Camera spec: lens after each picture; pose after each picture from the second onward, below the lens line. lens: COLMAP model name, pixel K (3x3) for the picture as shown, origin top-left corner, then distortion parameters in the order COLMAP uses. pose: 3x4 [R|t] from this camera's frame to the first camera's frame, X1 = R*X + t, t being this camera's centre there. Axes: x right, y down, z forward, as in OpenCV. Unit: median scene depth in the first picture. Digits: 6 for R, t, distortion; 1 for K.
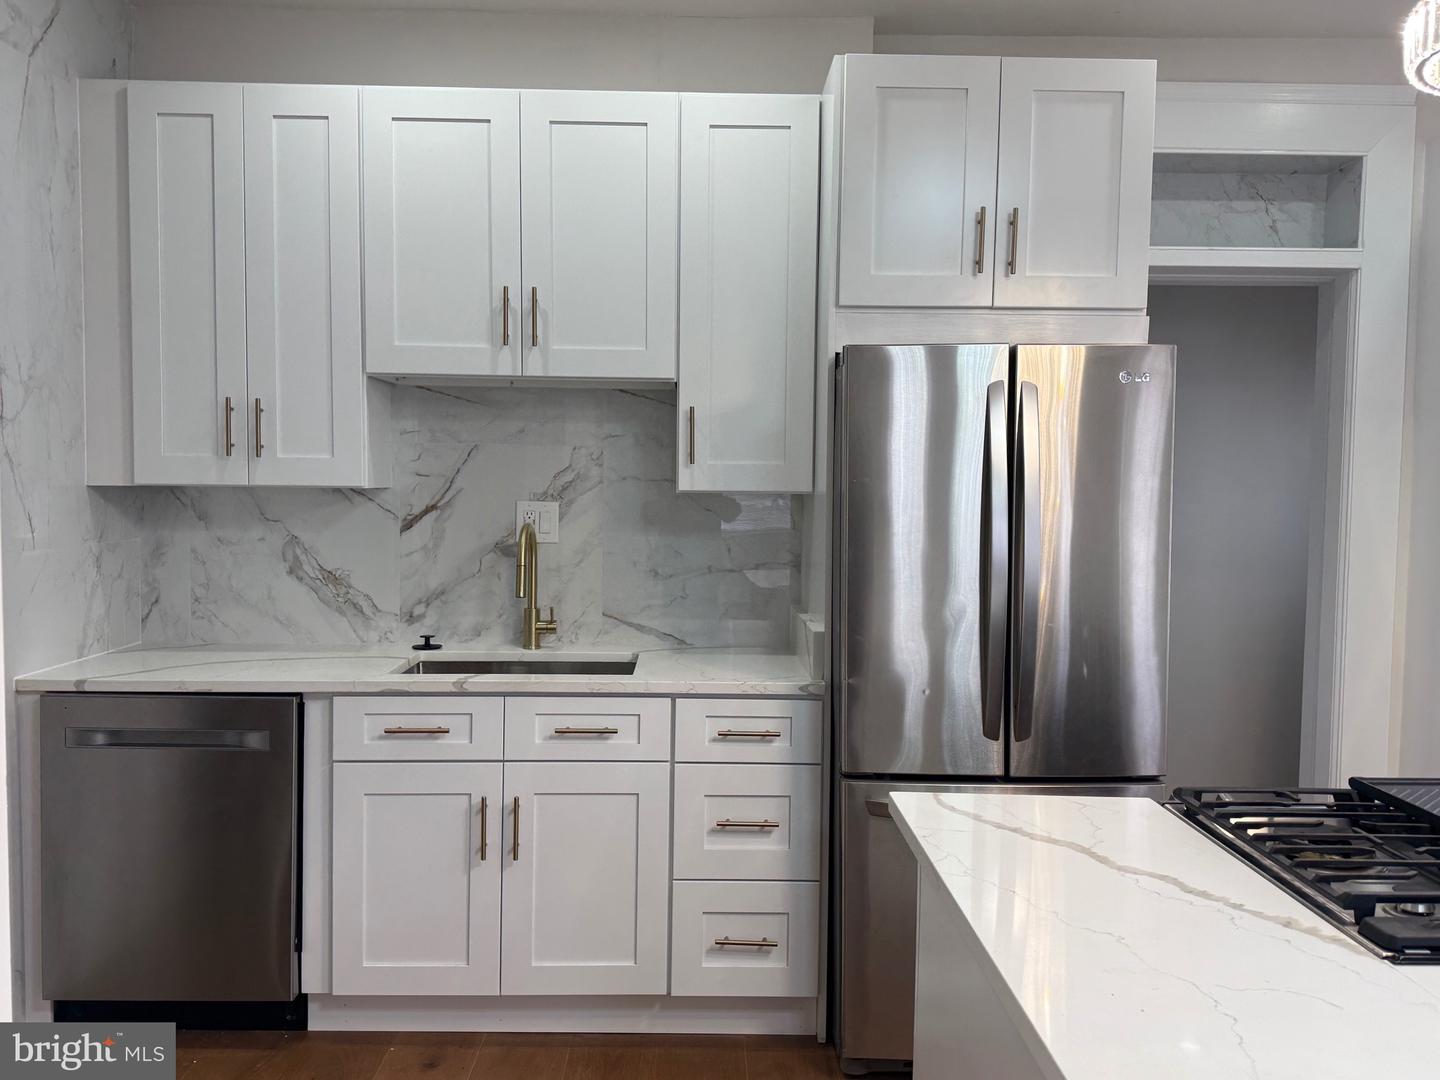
lens RADIAL K [[1170.7, 0, 720.0], [0, 1170.7, 534.6], [0, 0, 1]] dist [0.053791, -0.060937]
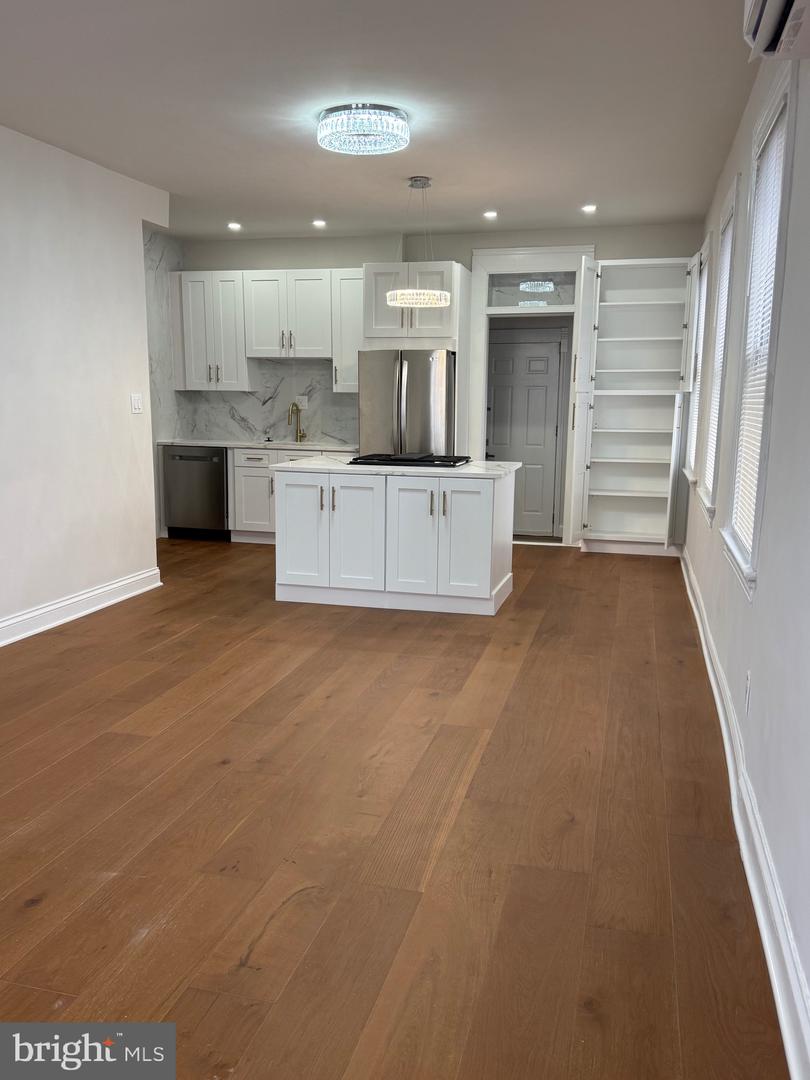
lens RADIAL K [[878.0, 0, 412.9], [0, 878.0, 547.1], [0, 0, 1]] dist [0.053791, -0.060937]
pose [[0.963268, 0.046489, -0.264489, 0.854161], [-0.012960, 0.991801, 0.127130, 0.077176], [0.268230, -0.119032, 0.955973, -1.359679]]
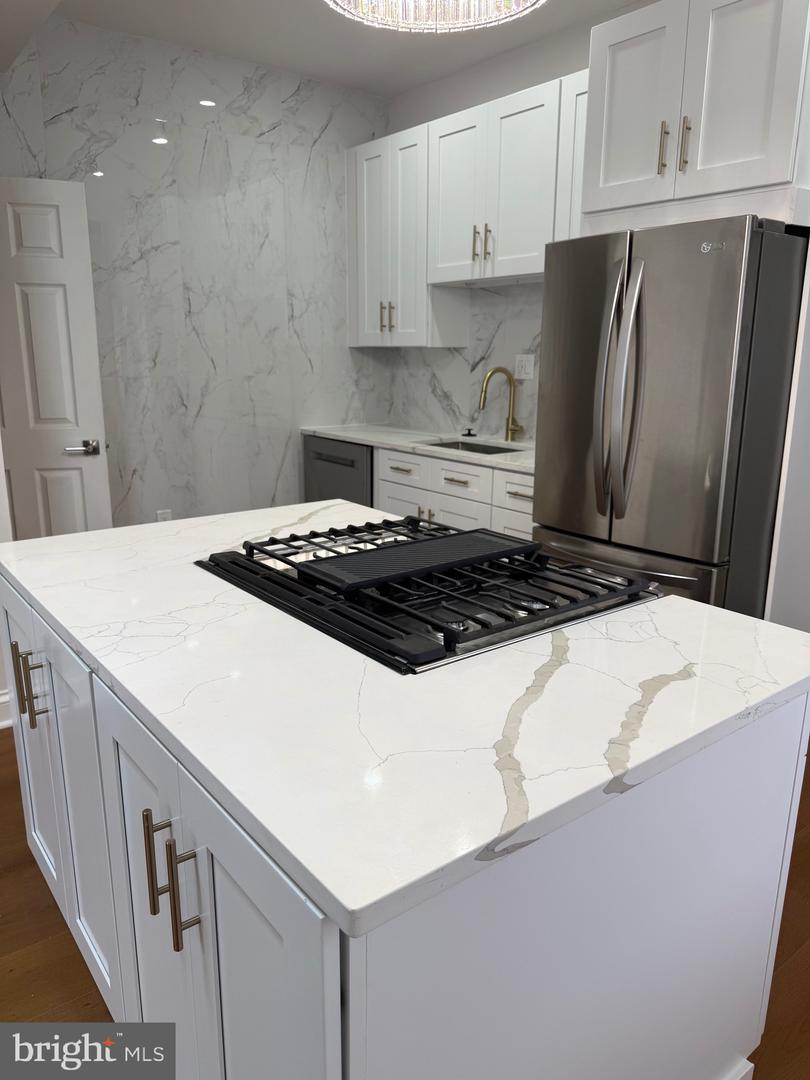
lens RADIAL K [[779.3, 0, 404.0], [0, 779.3, 542.9], [0, 0, 1]] dist [-0.002377, -0.013368]
pose [[0.600043, 0.185567, -0.778147, 0.718192], [-0.036809, 0.978098, 0.204866, 0.014857], [0.799120, -0.094286, 0.593732, 0.183161]]
